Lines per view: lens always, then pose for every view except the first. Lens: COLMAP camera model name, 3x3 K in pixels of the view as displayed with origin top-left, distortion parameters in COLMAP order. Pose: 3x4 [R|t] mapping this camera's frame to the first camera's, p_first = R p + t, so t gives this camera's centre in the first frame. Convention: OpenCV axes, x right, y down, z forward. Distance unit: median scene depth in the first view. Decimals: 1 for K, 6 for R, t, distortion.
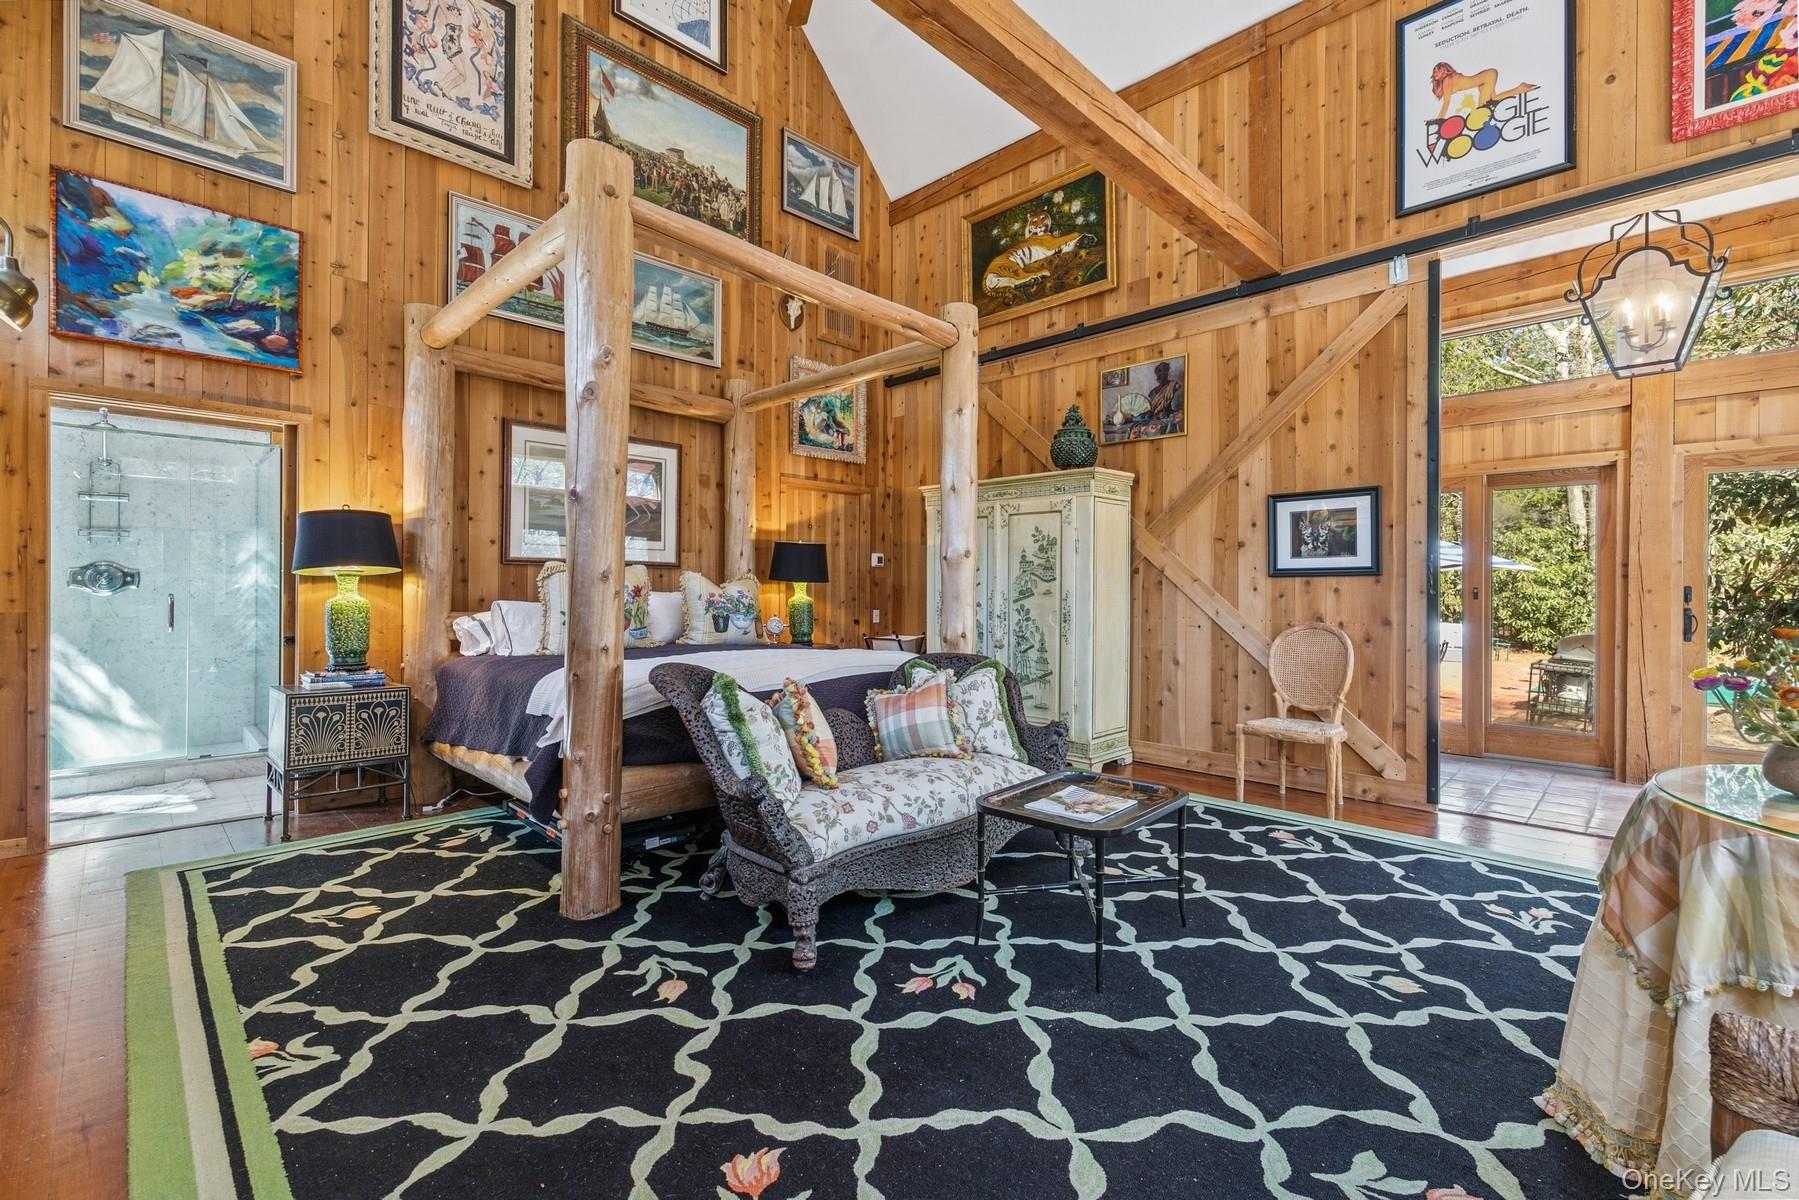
lens RADIAL K [[783.3, 0, 911.4], [0, 783.3, 592.0], [0, 0, 1]] dist [0.002131, 0.000076]
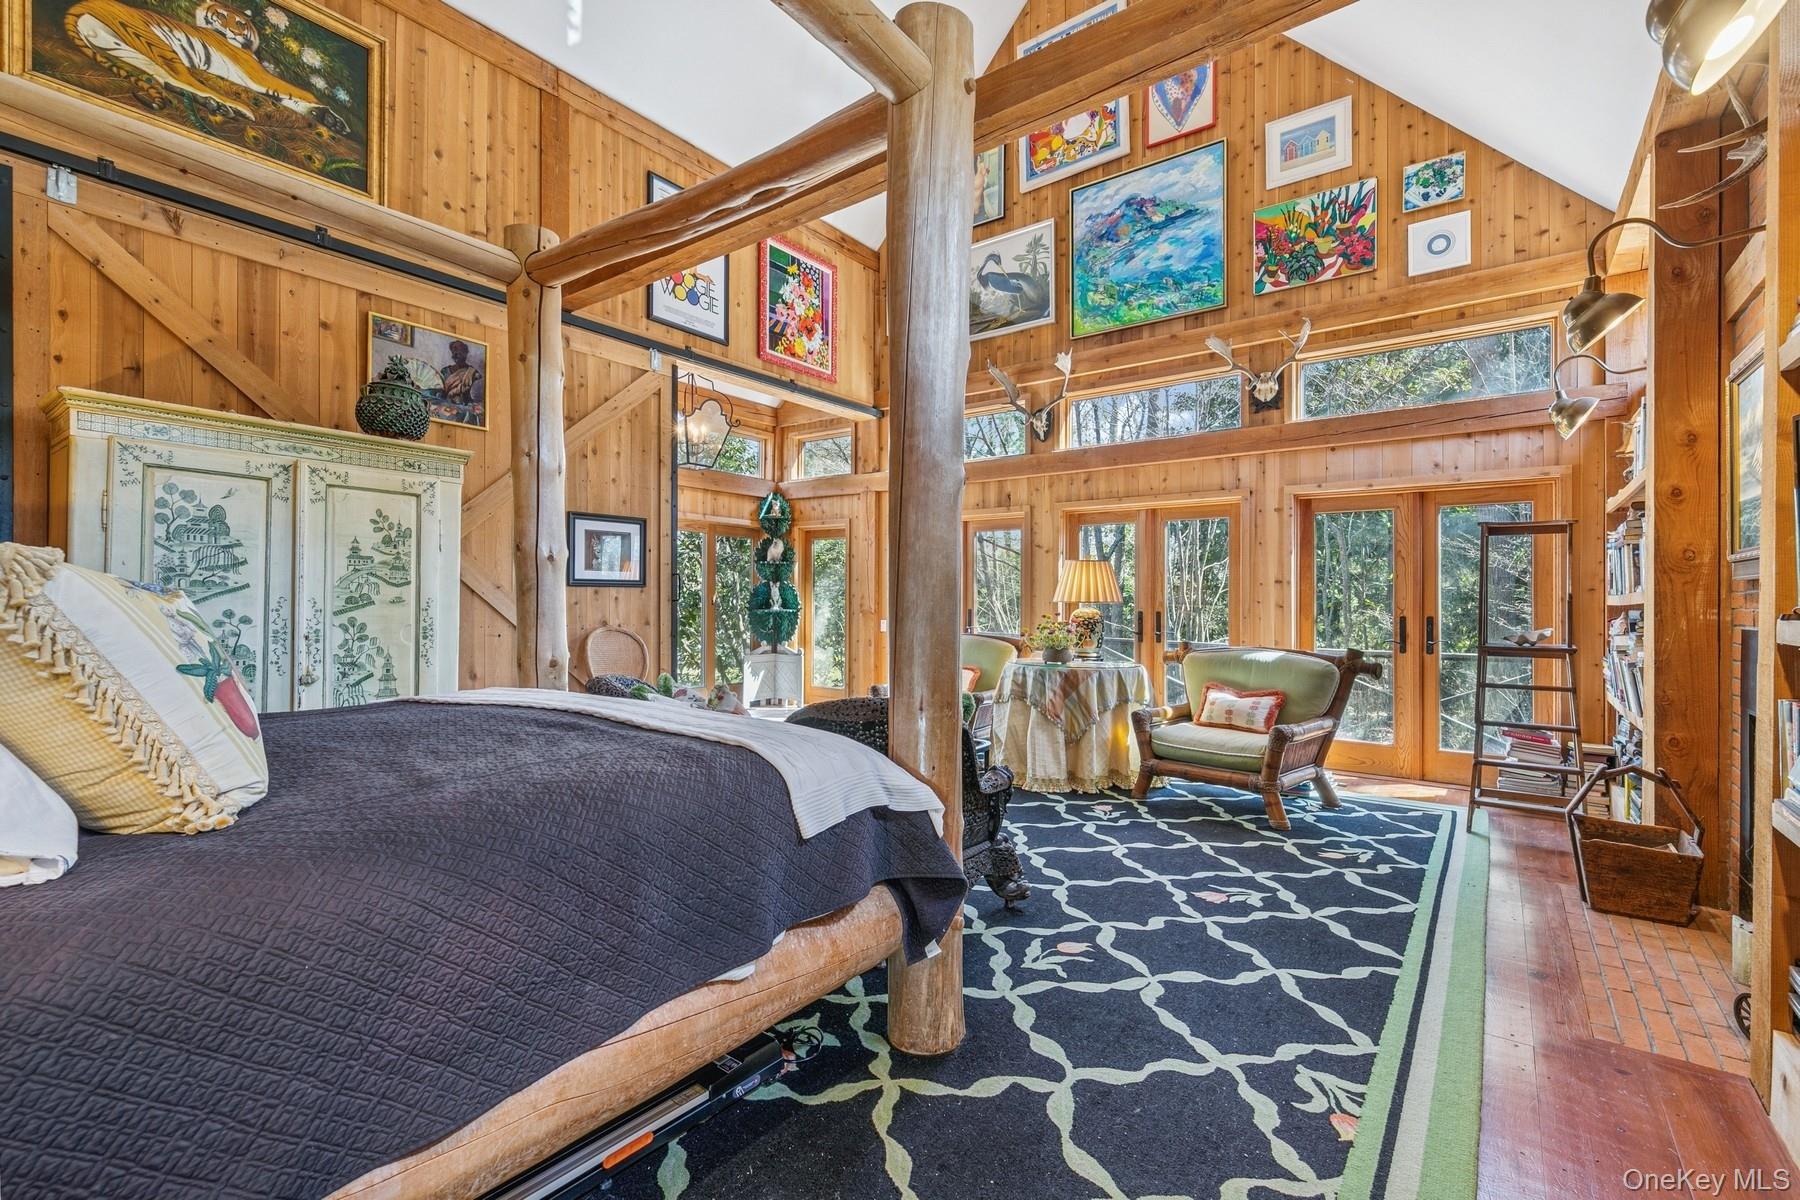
lens RADIAL K [[782.7, 0, 900.0], [0, 782.7, 600.0], [0, 0, 1]] dist [0.000582, 0.000347]
pose [[-0.123657, -0.002943, 0.992321, -0.876556], [-0.006939, 0.999974, 0.002101, -0.006450], [-0.992301, -0.006626, -0.123674, 0.860567]]
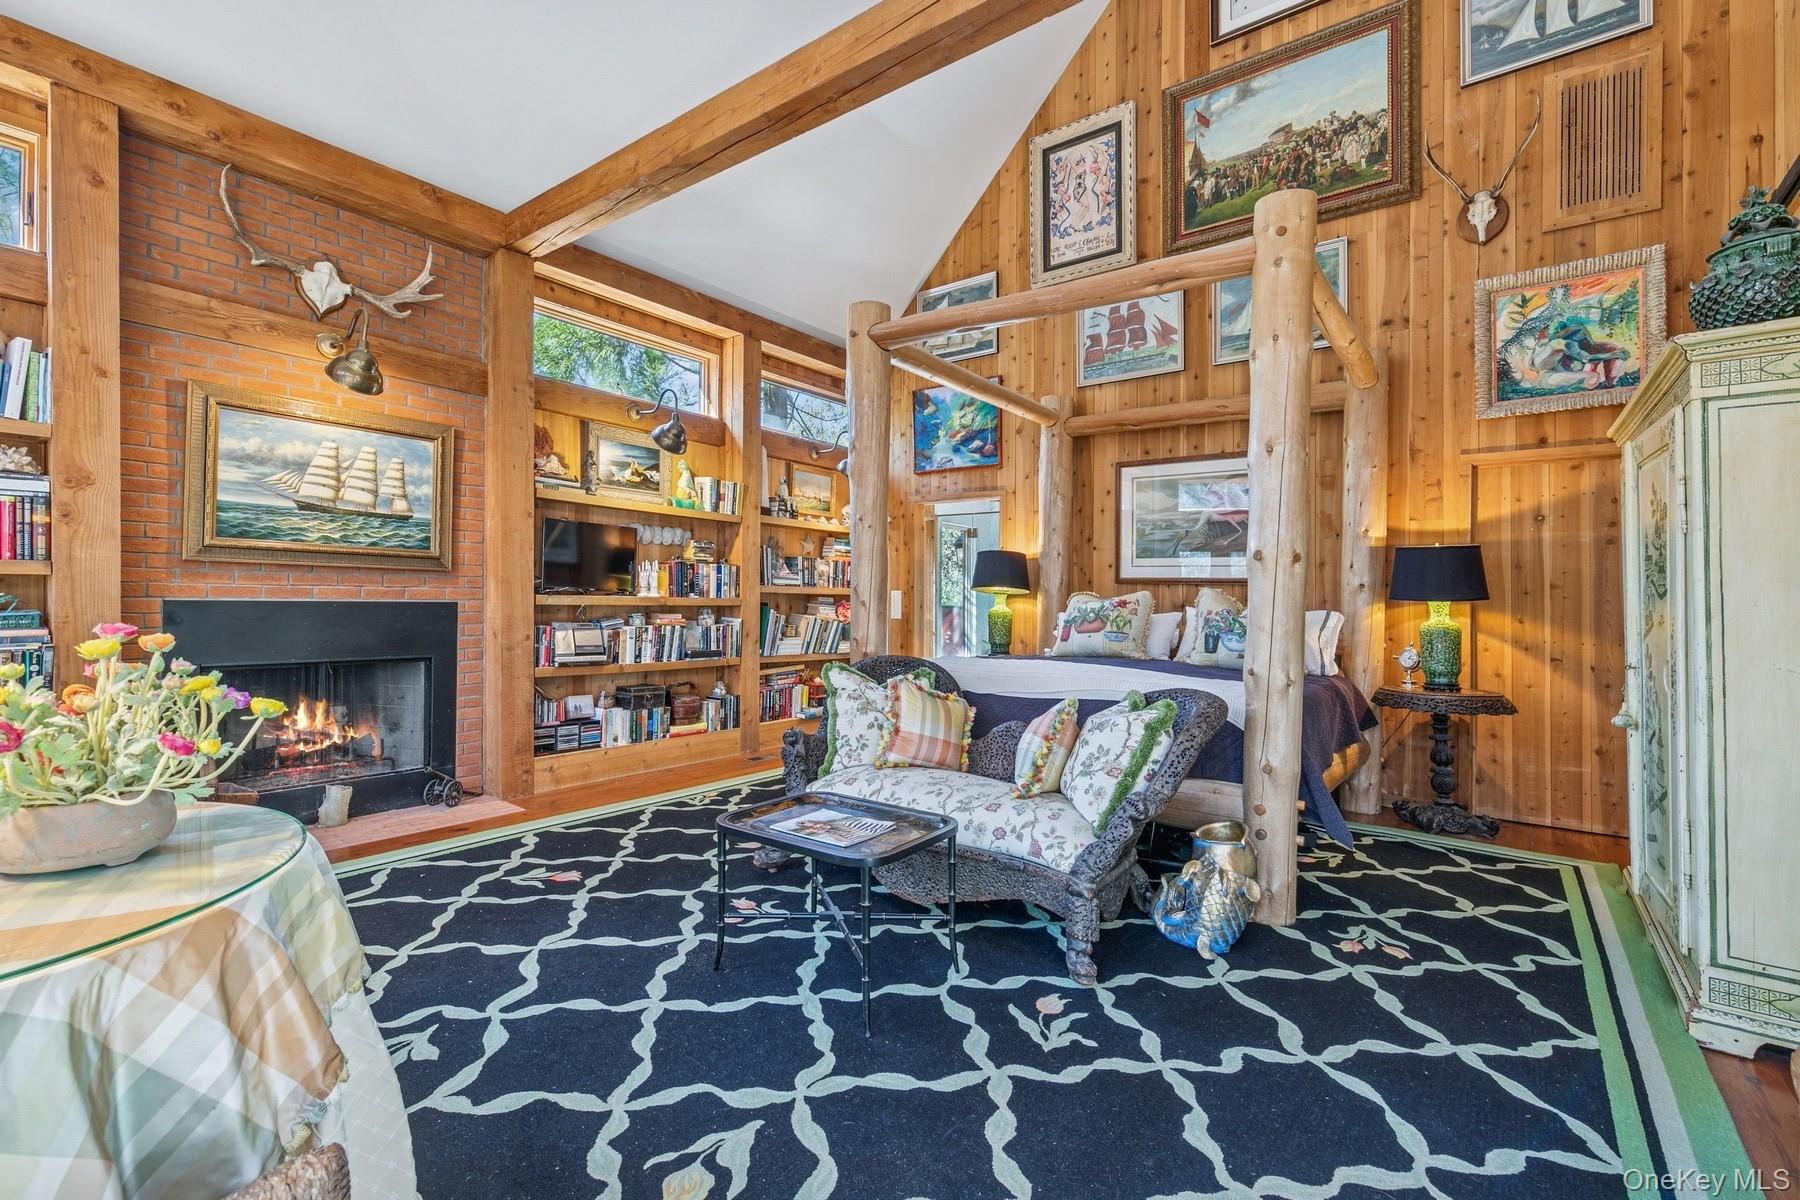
lens RADIAL K [[782.7, 0, 900.0], [0, 782.7, 600.0], [0, 0, 1]] dist [0.000582, 0.000347]
pose [[0.113305, -0.000960, -0.993560, 0.813536], [-0.024002, 0.999705, -0.003703, 0.001482], [0.993270, 0.024267, 0.113248, 0.681065]]
